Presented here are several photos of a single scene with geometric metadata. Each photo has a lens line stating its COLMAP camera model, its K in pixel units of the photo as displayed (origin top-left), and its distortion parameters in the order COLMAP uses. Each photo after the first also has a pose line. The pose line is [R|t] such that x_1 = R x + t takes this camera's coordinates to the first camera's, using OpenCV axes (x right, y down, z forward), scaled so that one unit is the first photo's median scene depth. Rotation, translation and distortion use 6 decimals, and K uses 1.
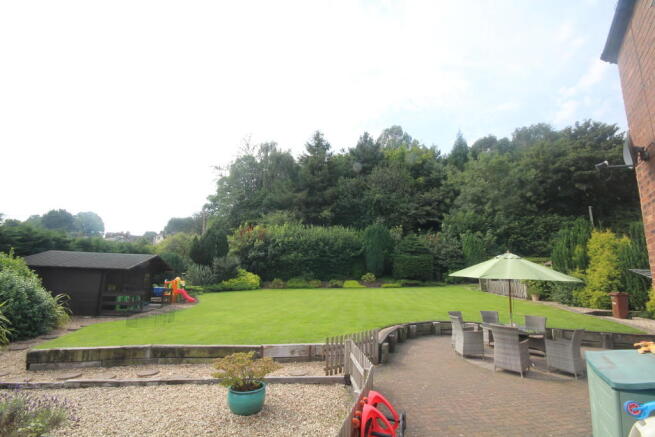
lens RADIAL K [[300.9, 0, 326.2], [0, 300.9, 220.5], [0, 0, 1]] dist [-0.004255, -0.001694]
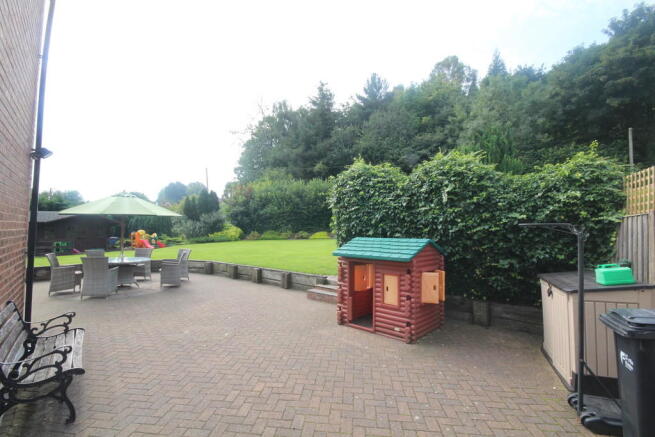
lens RADIAL K [[300.9, 0, 325.5], [0, 300.9, 221.3], [0, 0, 1]] dist [-0.004255, -0.001694]
pose [[0.950728, -0.027437, -0.308810, 0.389128], [0.071215, 0.988768, 0.131400, 0.029917], [0.301736, -0.146917, 0.942003, 0.050156]]
